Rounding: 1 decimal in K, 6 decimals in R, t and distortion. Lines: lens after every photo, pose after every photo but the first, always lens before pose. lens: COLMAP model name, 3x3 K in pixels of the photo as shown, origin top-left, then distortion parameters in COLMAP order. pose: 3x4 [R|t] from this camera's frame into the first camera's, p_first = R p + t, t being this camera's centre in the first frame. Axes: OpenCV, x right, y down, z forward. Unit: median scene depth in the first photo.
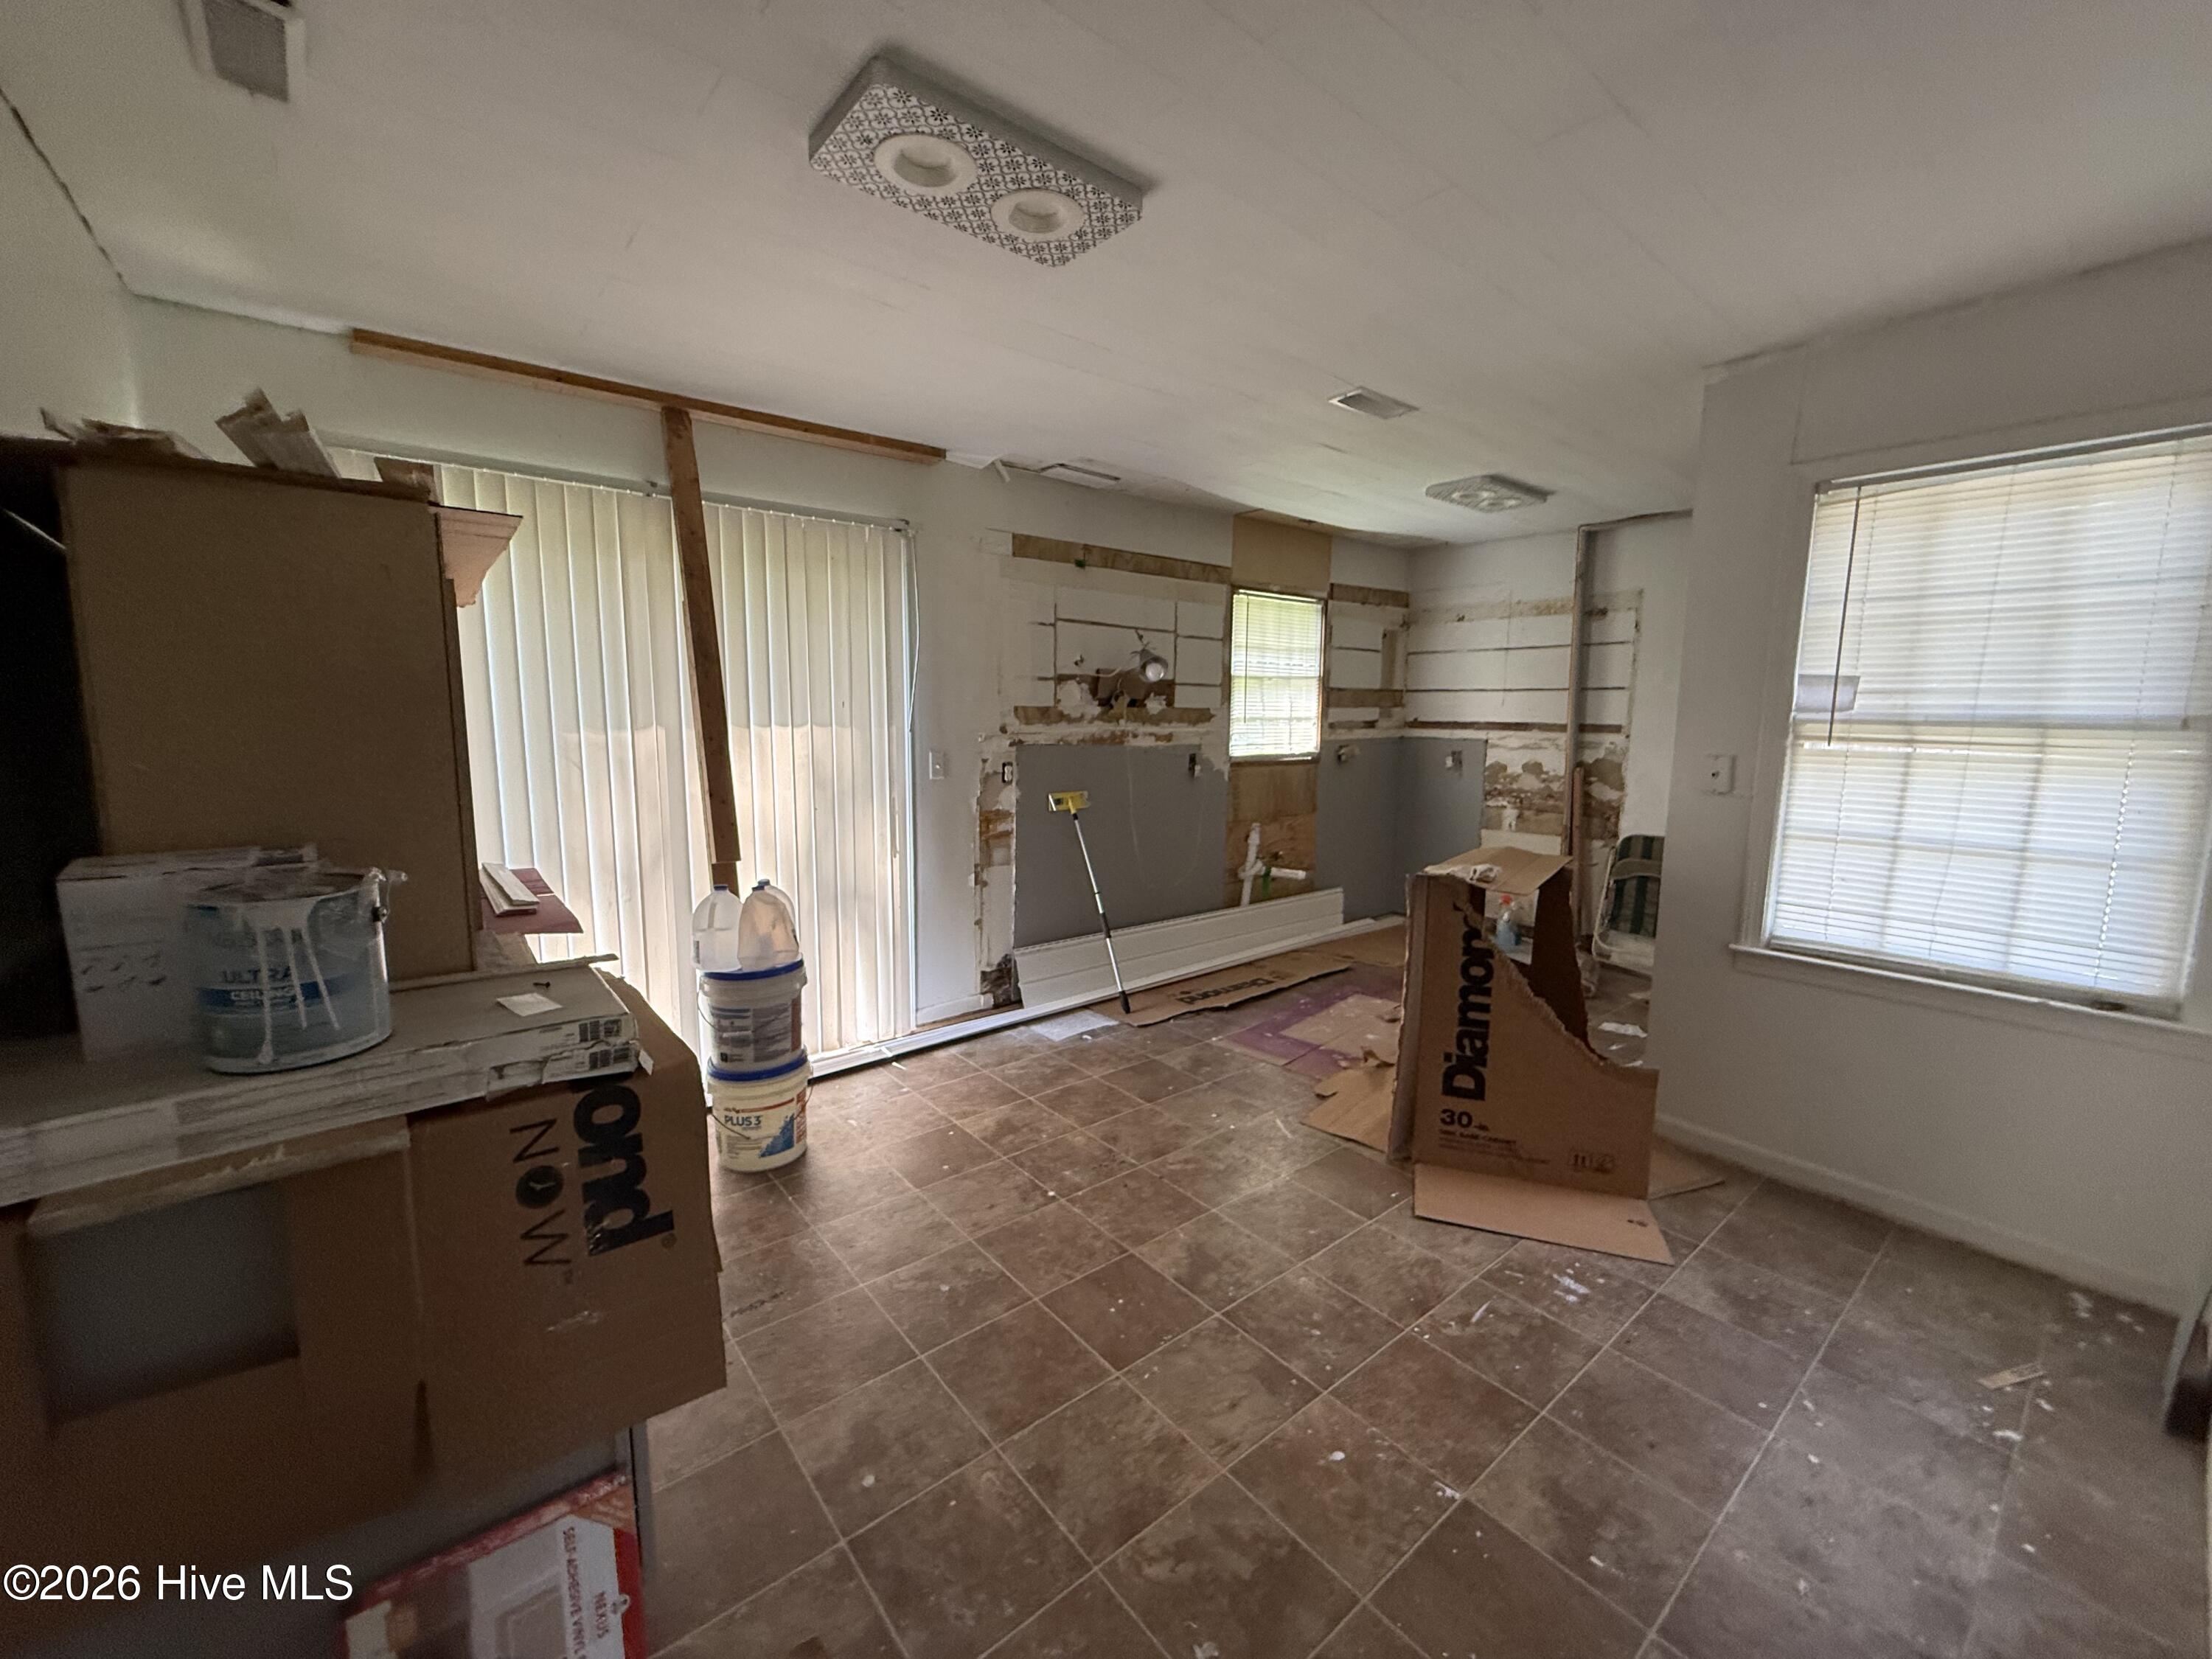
lens RADIAL K [[882.4, 0, 1106.0], [0, 882.4, 829.2], [0, 0, 1]] dist [-0.001419, 0.000579]
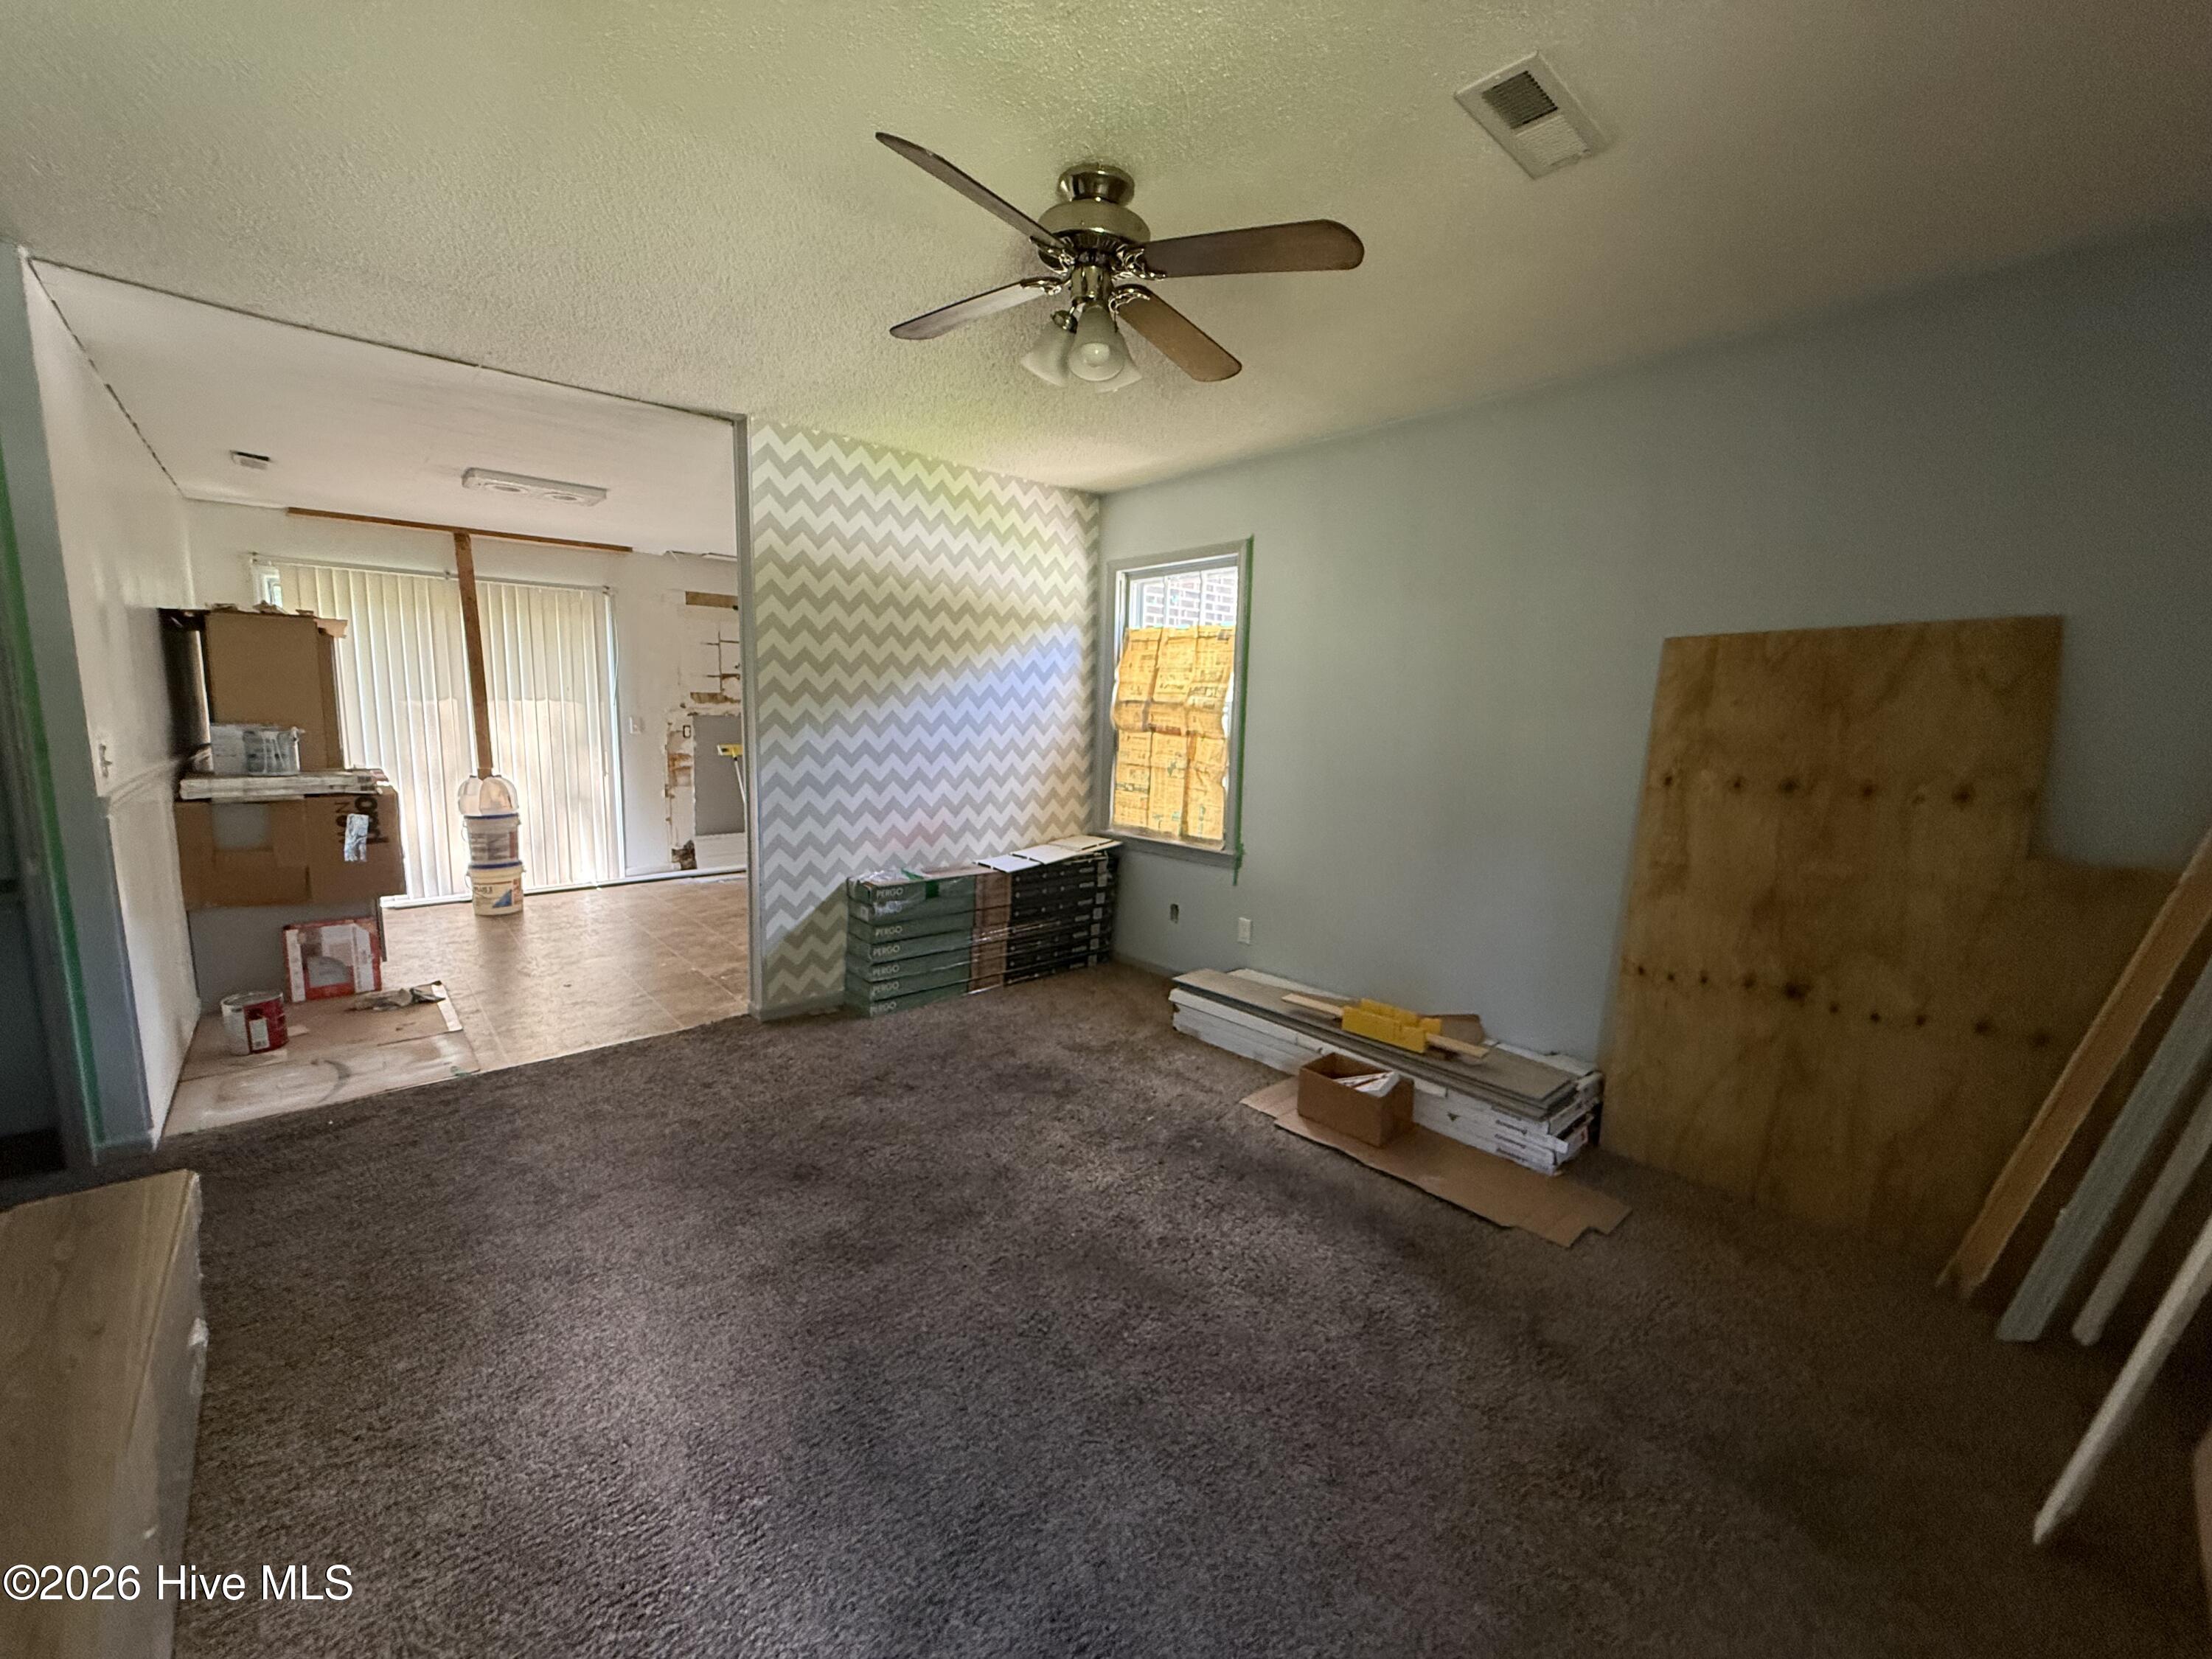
lens RADIAL K [[882.4, 0, 1102.1], [0, 882.4, 830.0], [0, 0, 1]] dist [-0.001419, 0.000579]
pose [[0.999174, 0.007330, 0.039970, 0.511350], [-0.007455, 0.999968, 0.002983, 0.094506], [-0.039947, -0.003278, 0.999196, -0.600948]]
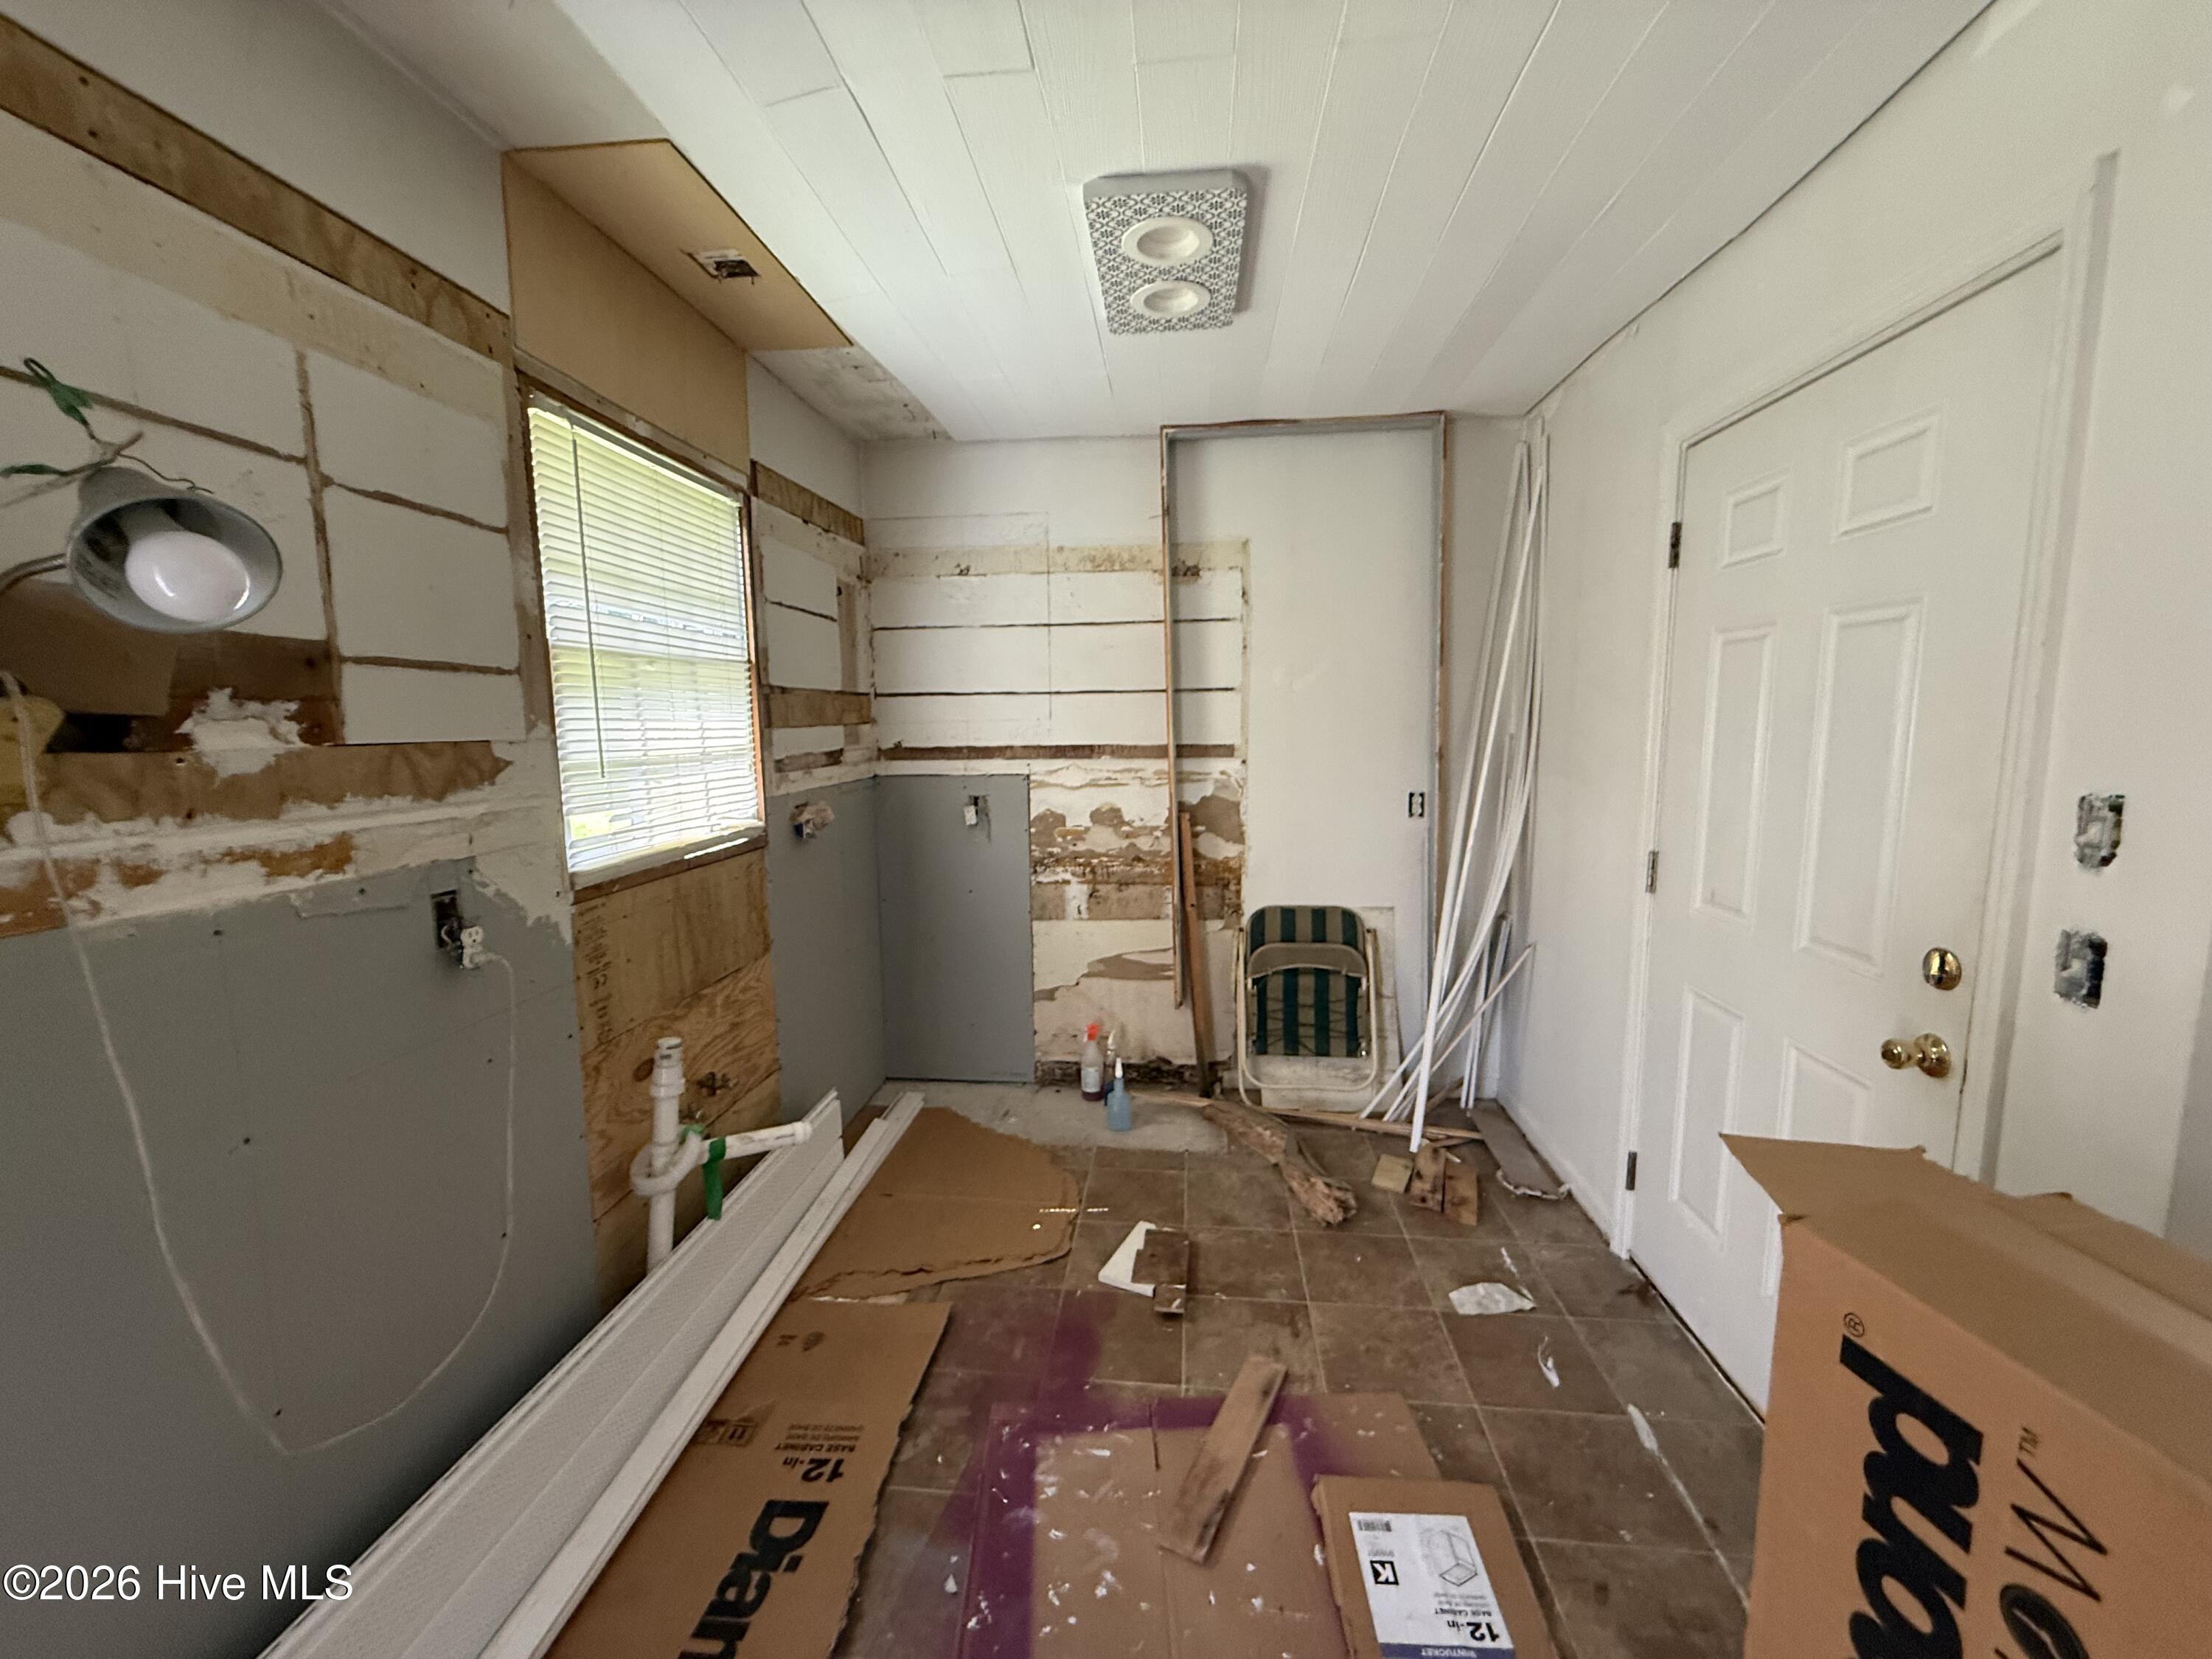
lens RADIAL K [[882.4, 0, 1101.9], [0, 882.4, 827.3], [0, 0, 1]] dist [-0.001419, 0.000579]
pose [[0.707696, -0.101999, 0.699116, 0.046900], [0.113113, 0.993117, 0.030392, -0.088106], [-0.697404, 0.057571, 0.714362, 0.601564]]
